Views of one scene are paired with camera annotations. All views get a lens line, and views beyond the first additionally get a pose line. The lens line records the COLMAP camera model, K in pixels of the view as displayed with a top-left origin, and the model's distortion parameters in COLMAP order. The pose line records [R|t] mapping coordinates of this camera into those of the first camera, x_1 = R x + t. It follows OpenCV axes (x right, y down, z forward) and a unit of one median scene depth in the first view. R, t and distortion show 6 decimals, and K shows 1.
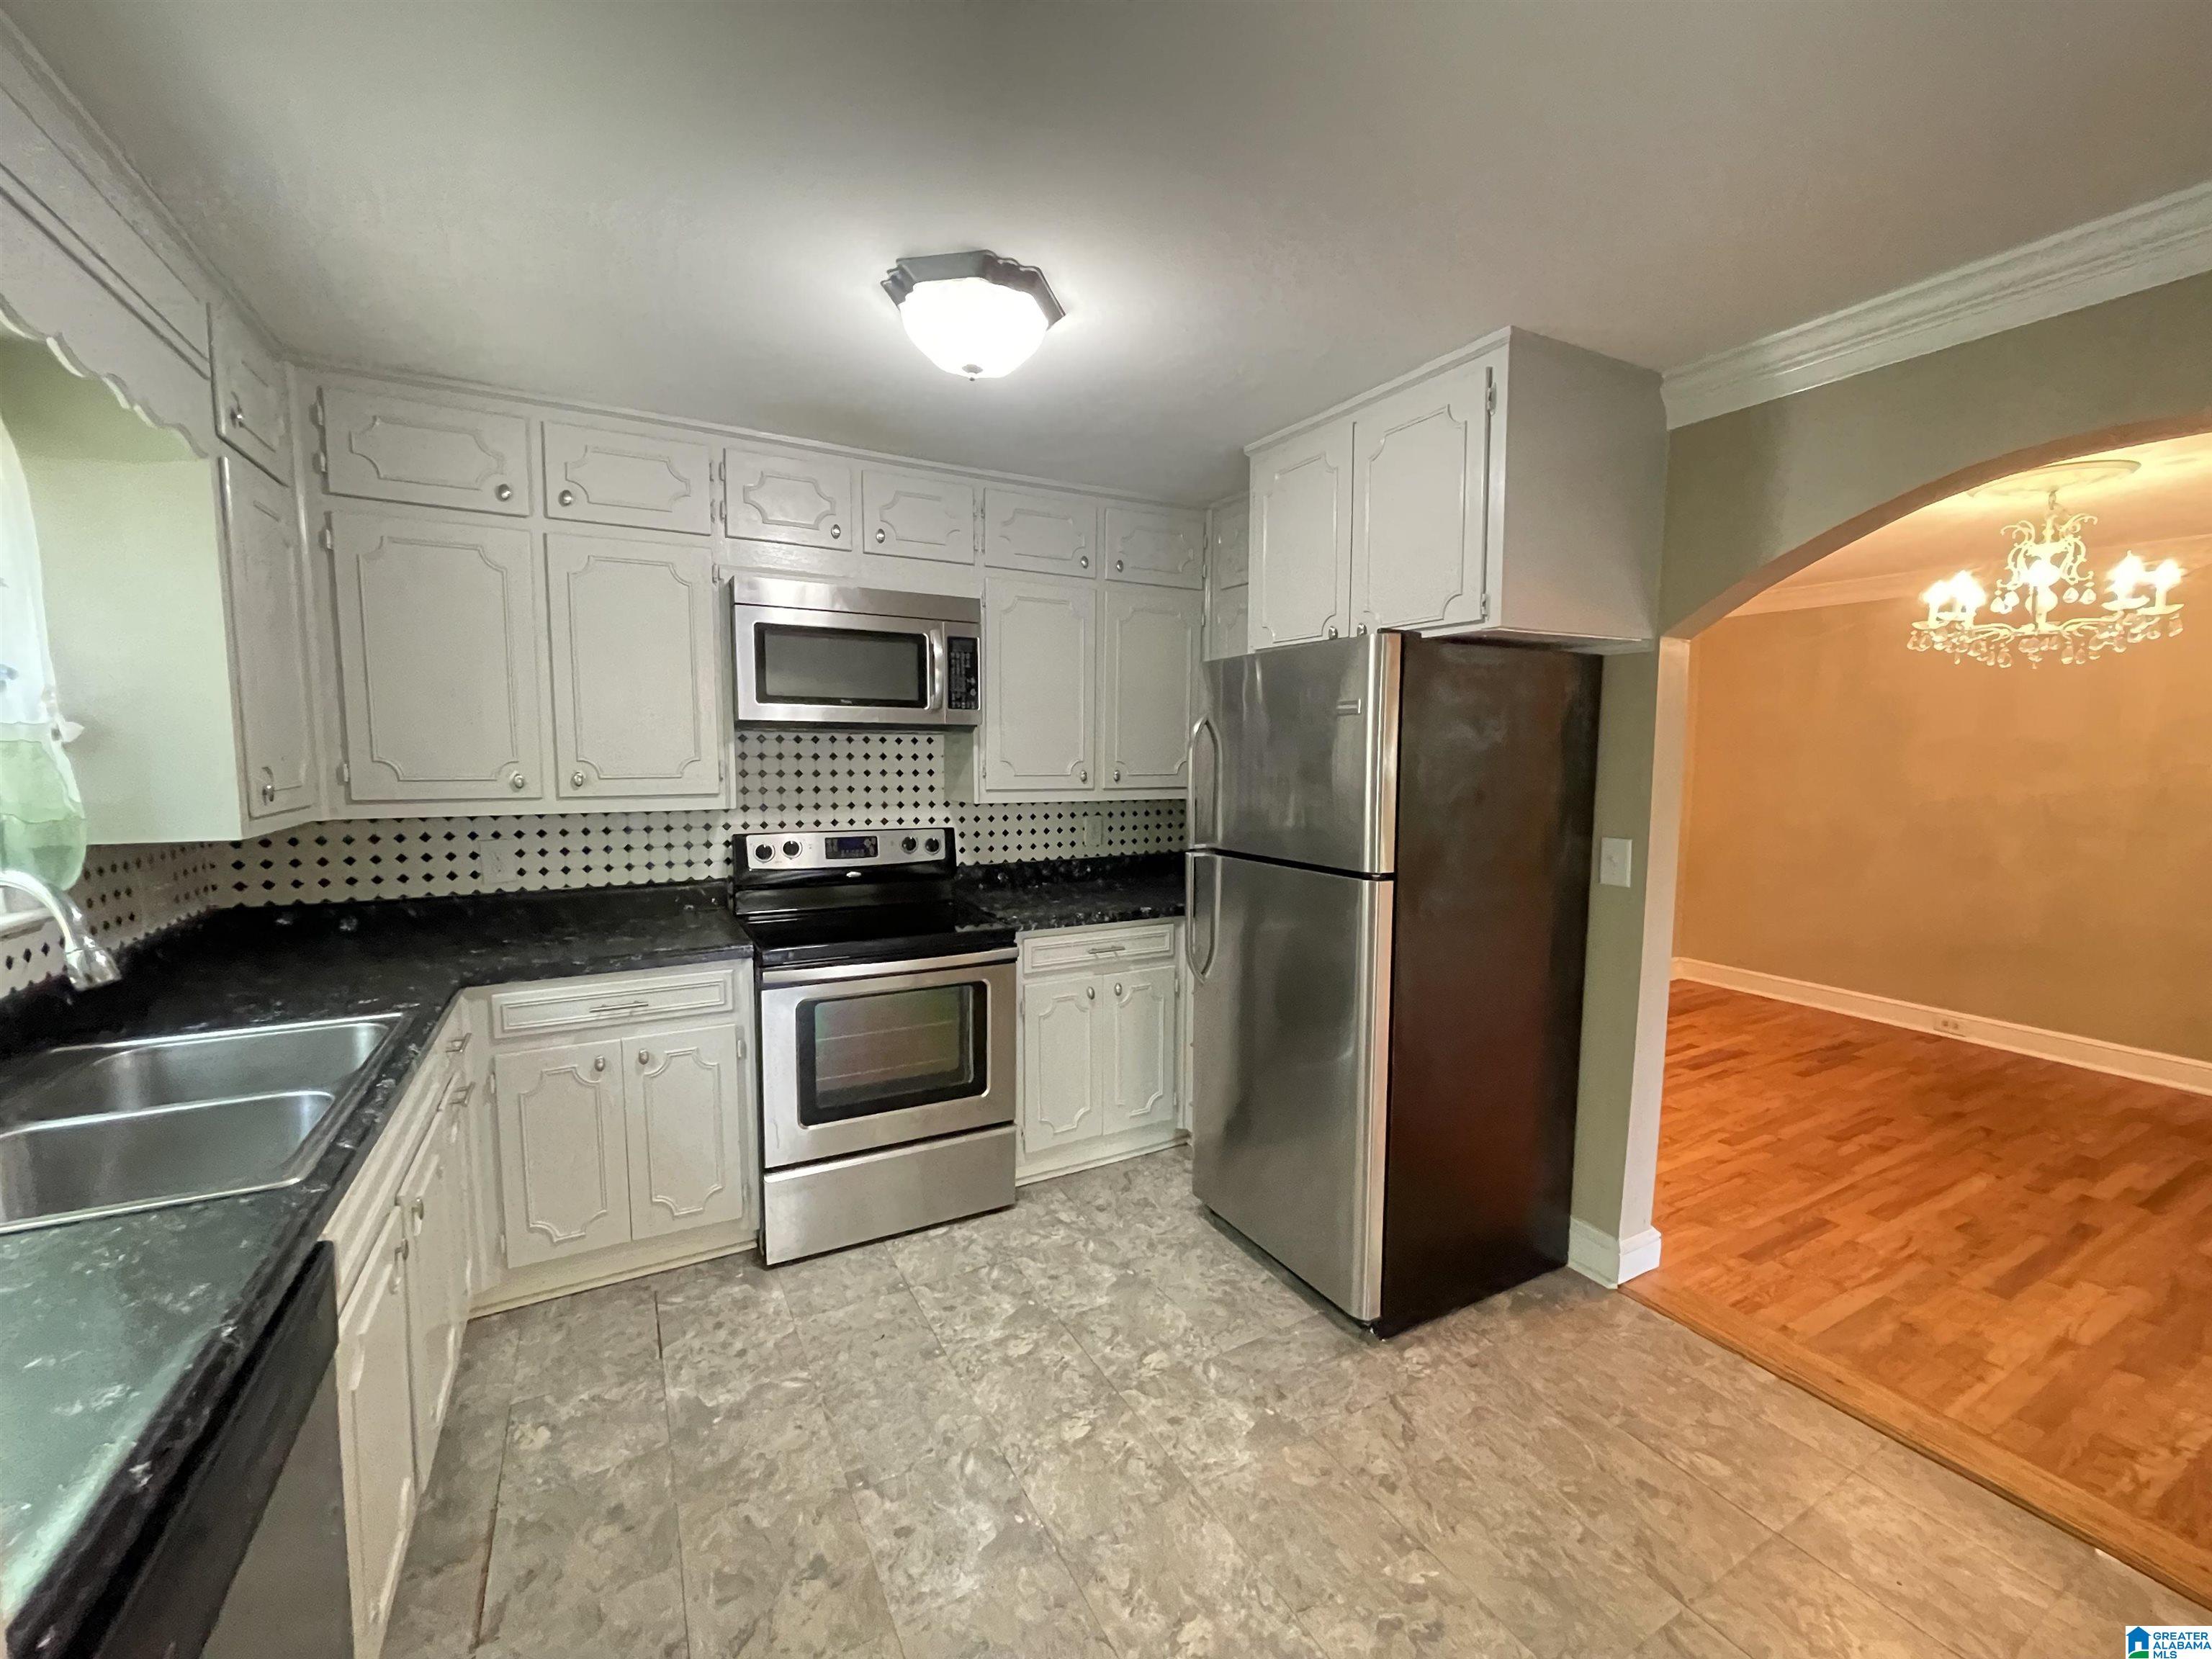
lens RADIAL K [[890.5, 0, 1096.4], [0, 890.5, 829.6], [0, 0, 1]] dist [0.001840, 0.000404]
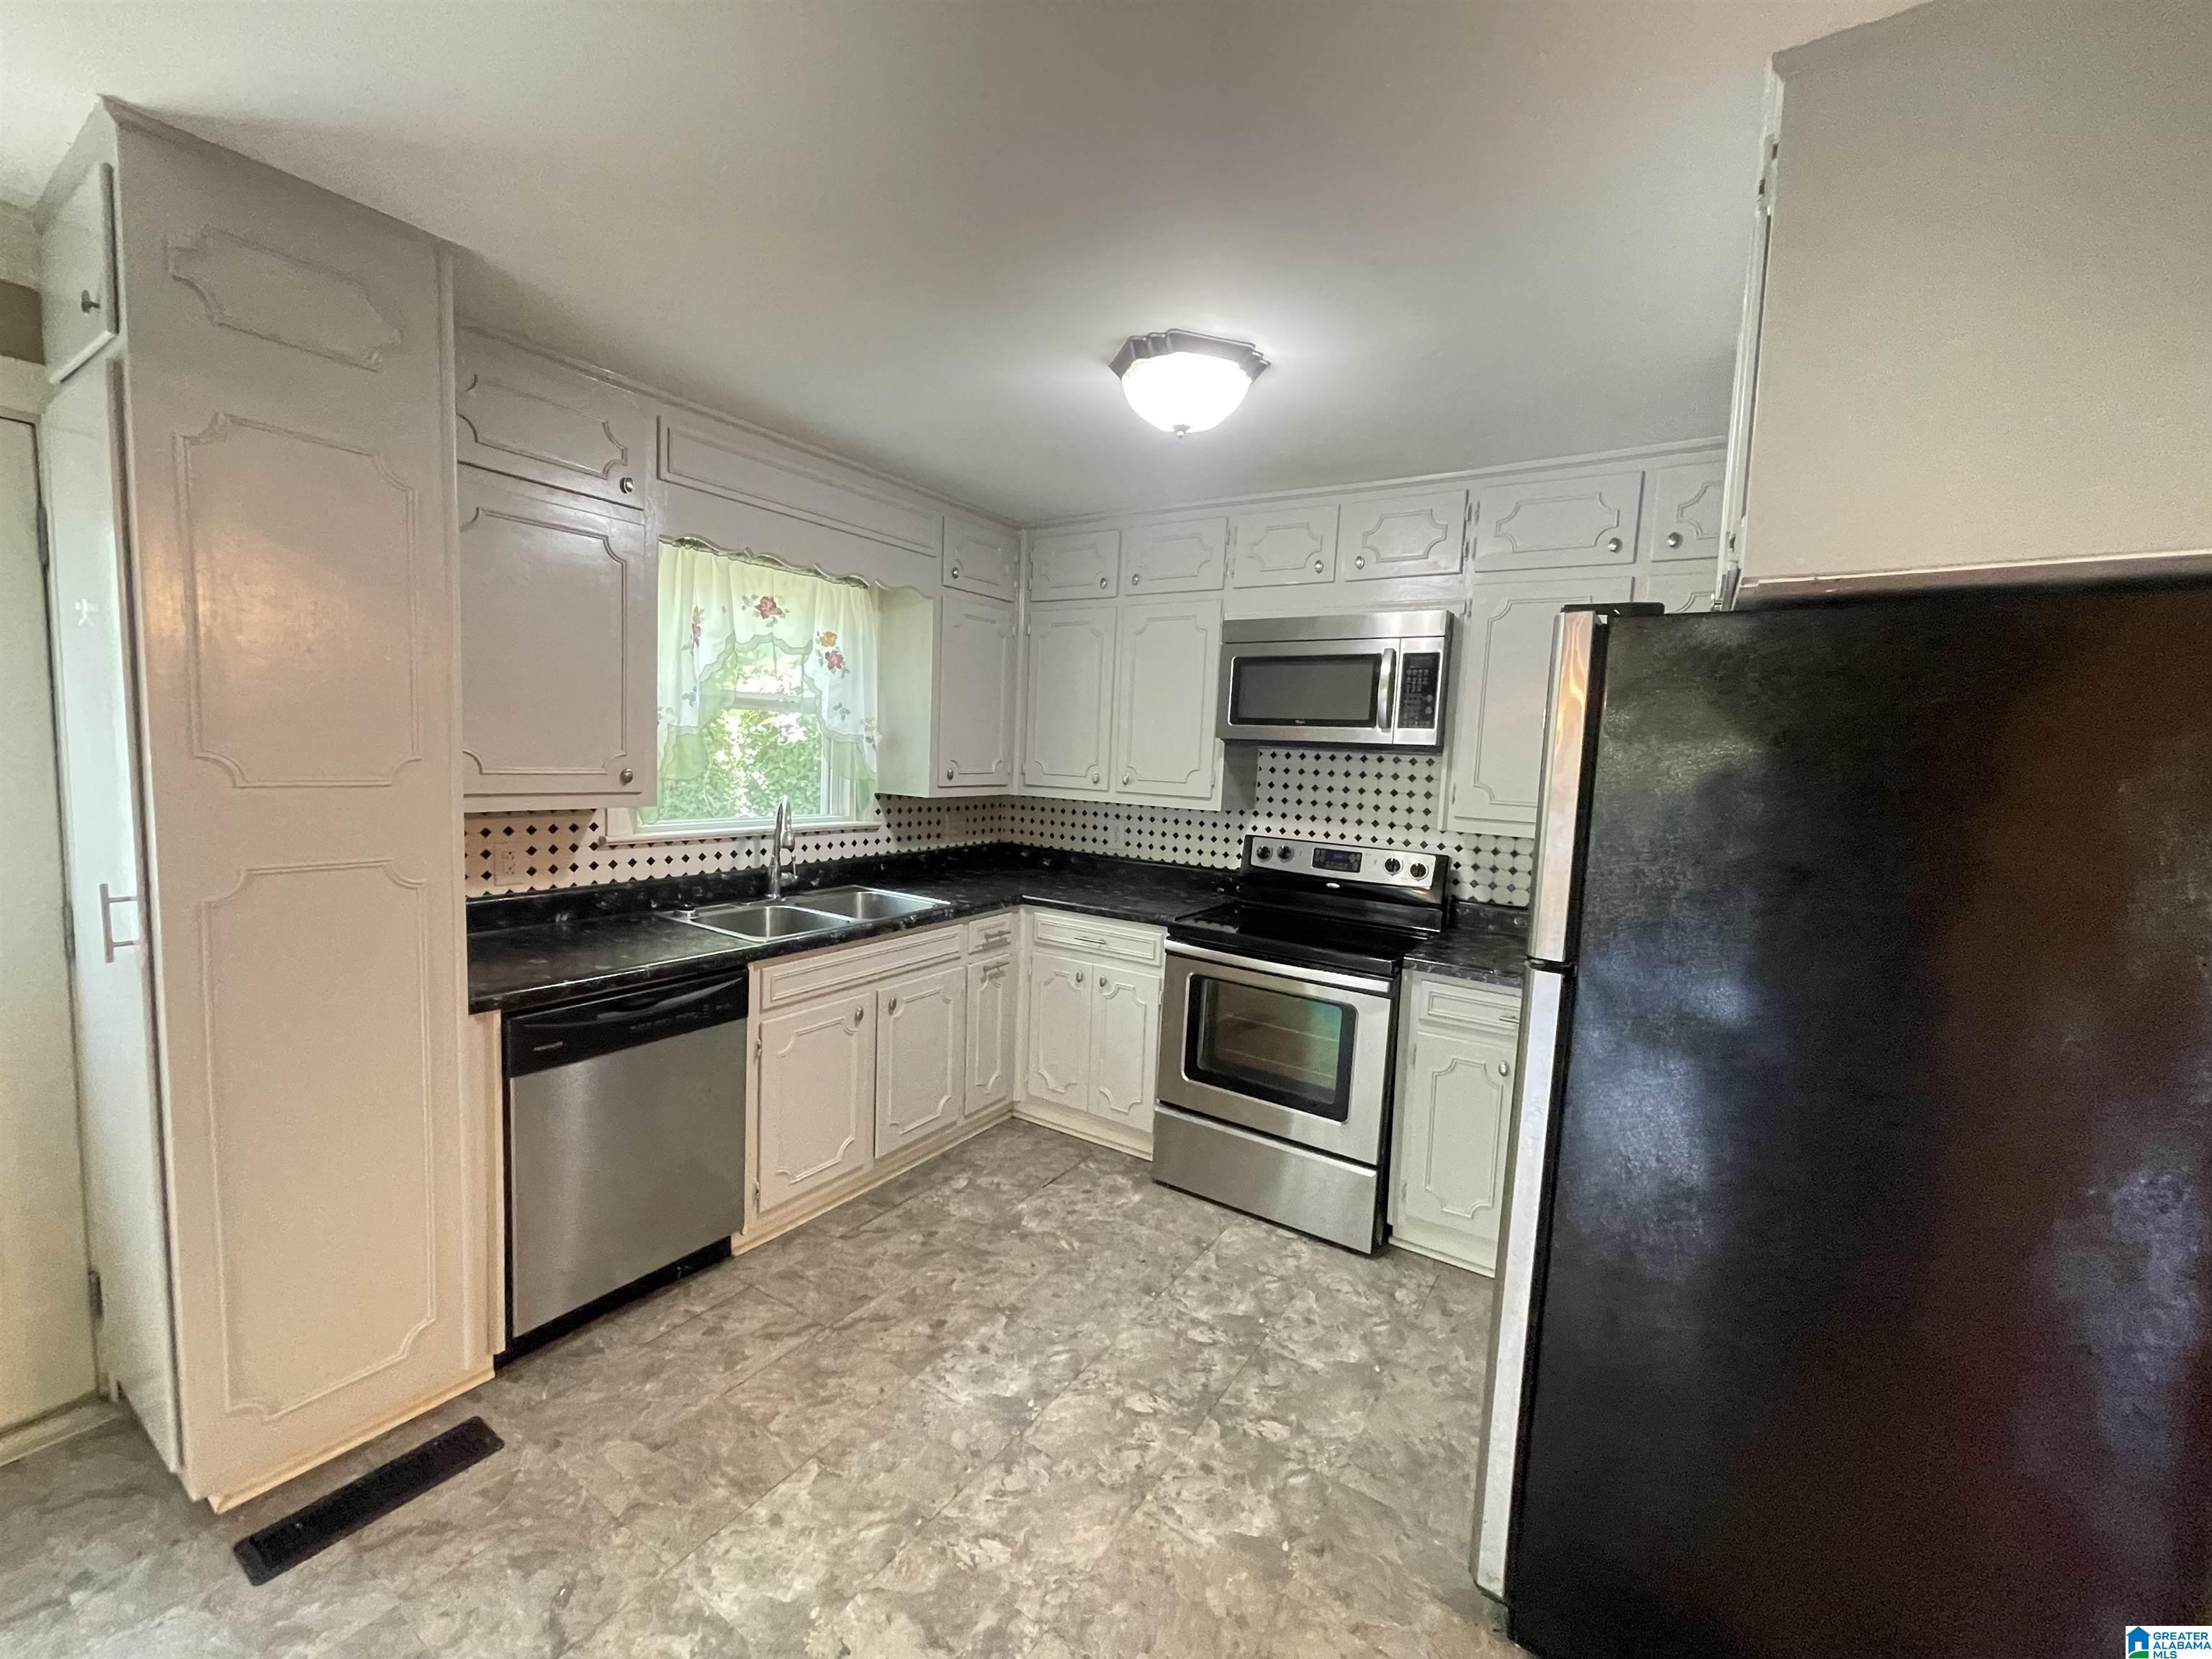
lens RADIAL K [[896.6, 0, 1106.0], [0, 896.6, 829.5], [0, 0, 1]] dist [0.001538, 0.000284]
pose [[0.478654, 0.094599, -0.872893, 0.579041], [-0.121893, 0.991711, 0.040635, -0.028720], [0.869501, 0.086950, 0.486217, 0.271854]]
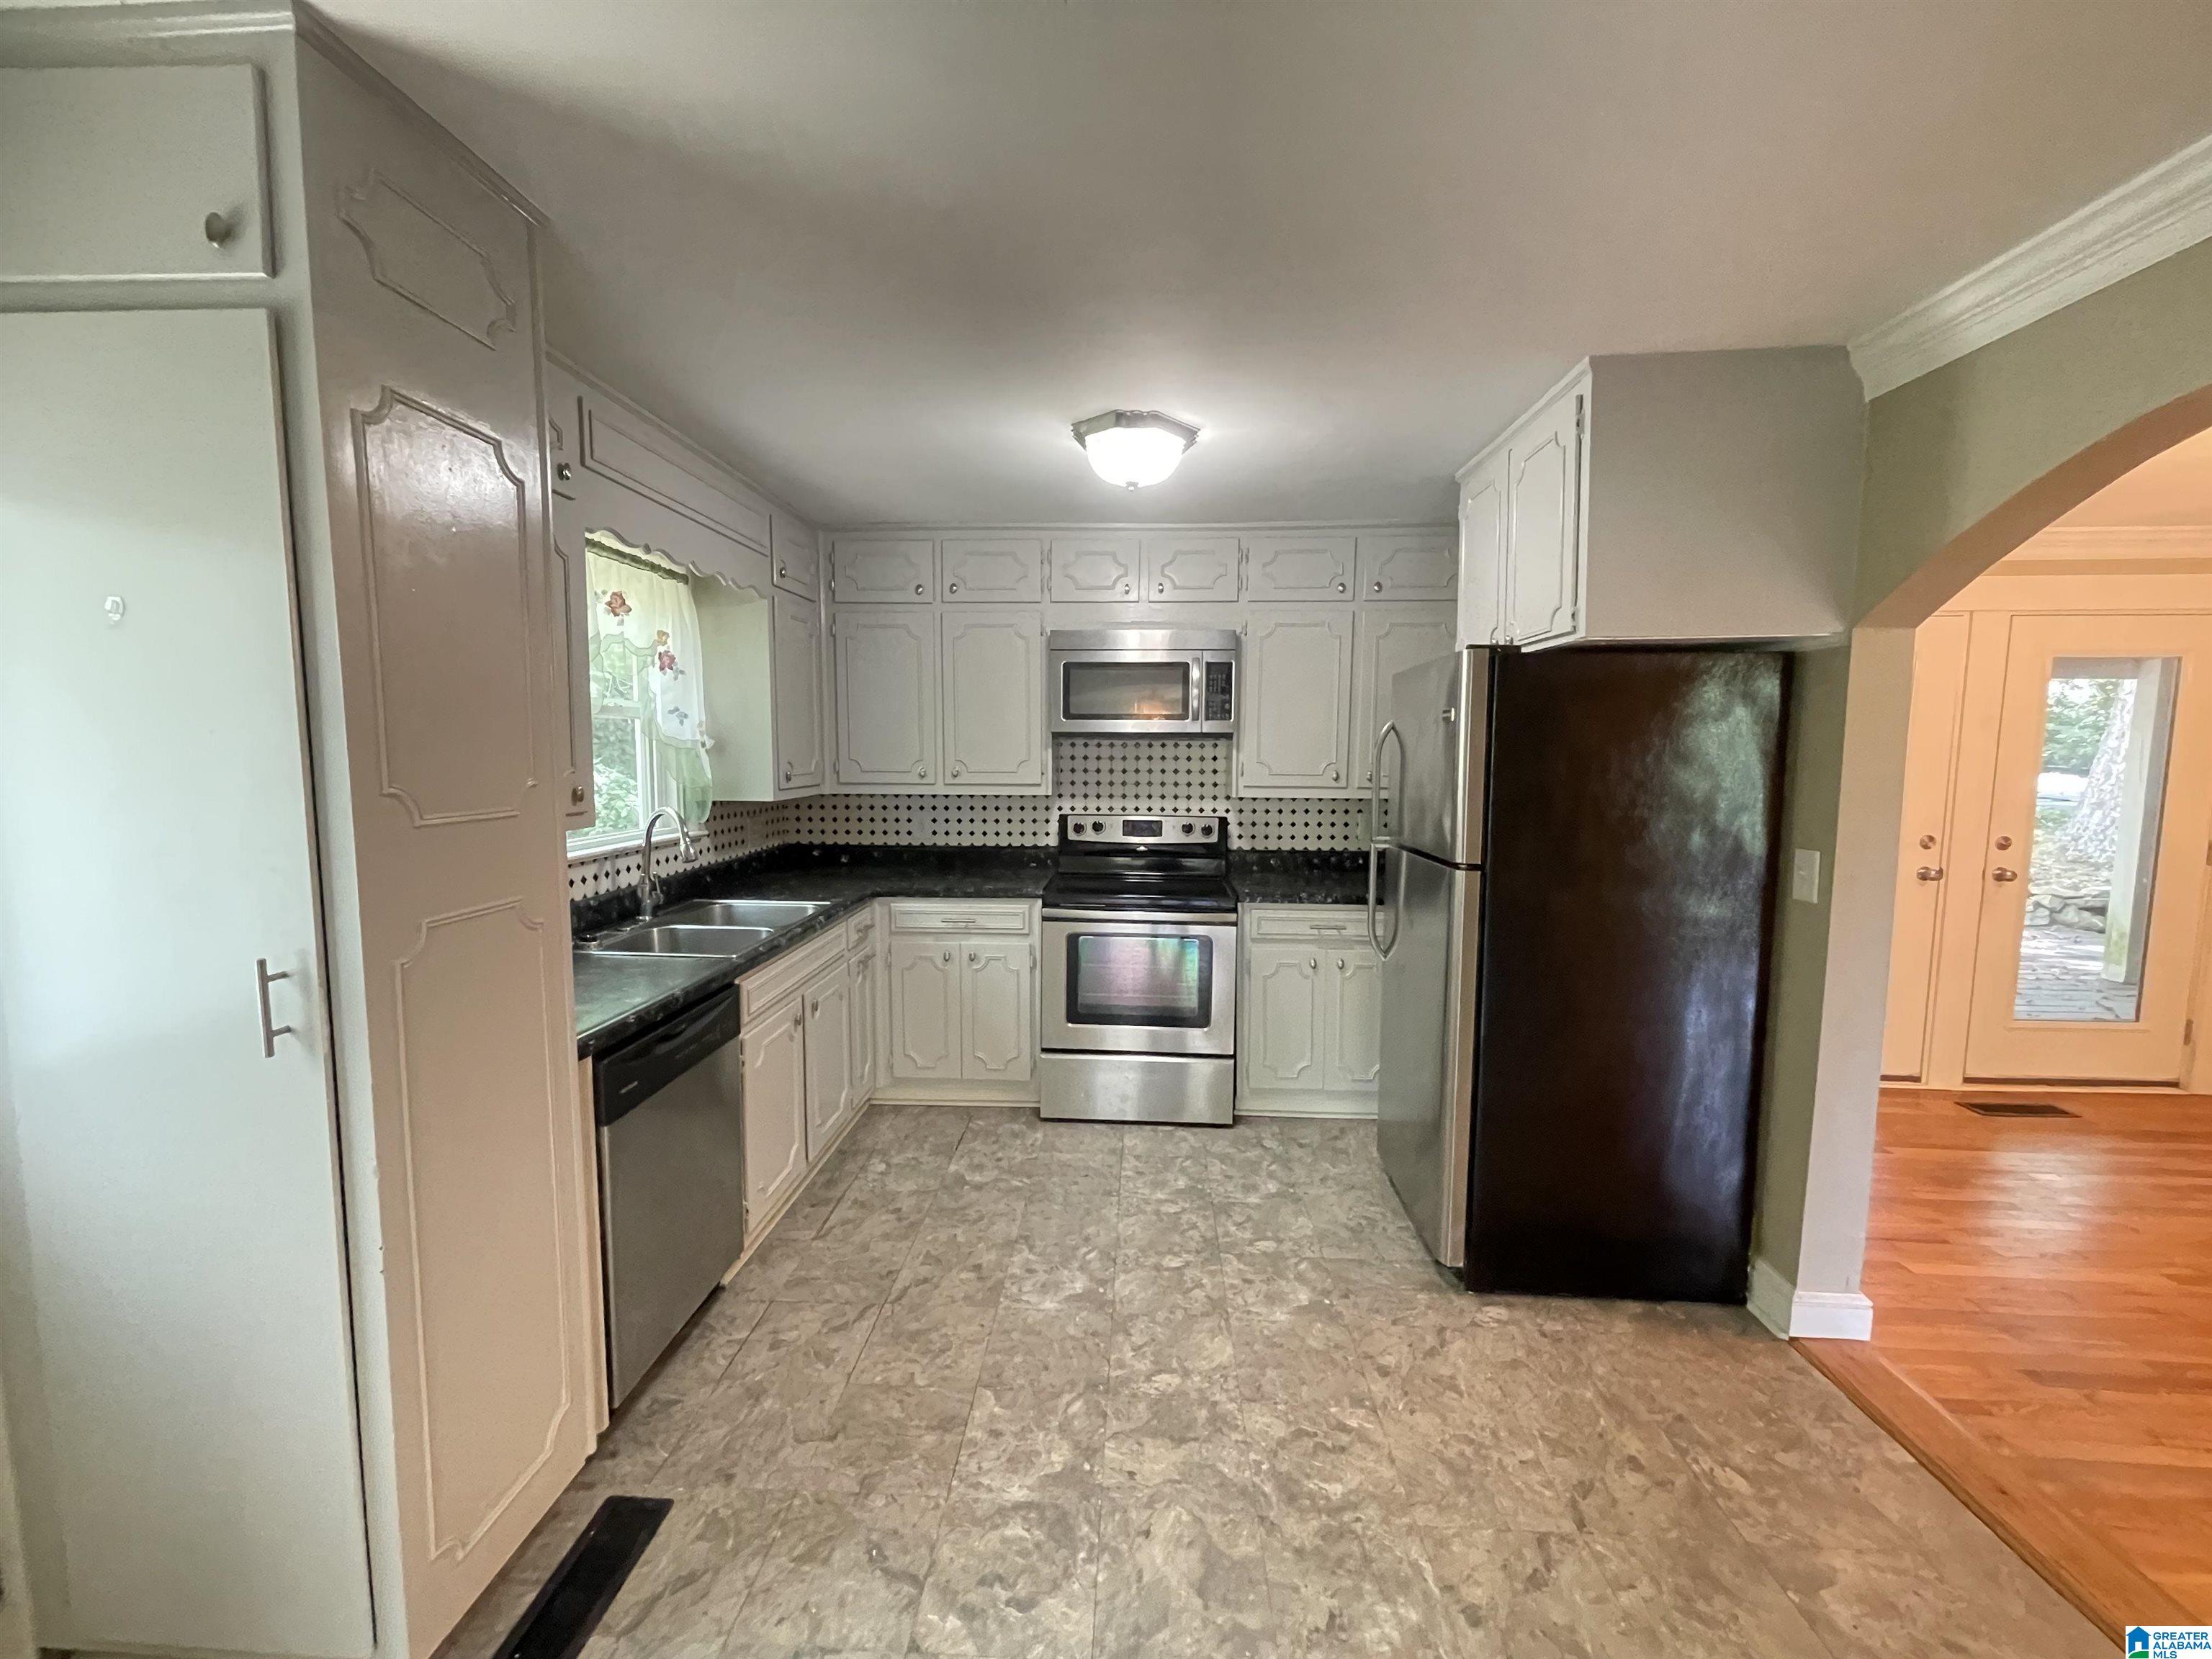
lens RADIAL K [[890.8, 0, 1104.8], [0, 890.8, 826.7], [0, 0, 1]] dist [0.018728, -0.010296]
pose [[0.853092, 0.044213, -0.519883, 0.392561], [-0.047740, 0.998838, 0.006608, 0.013034], [0.519571, 0.019183, 0.854212, -0.148434]]
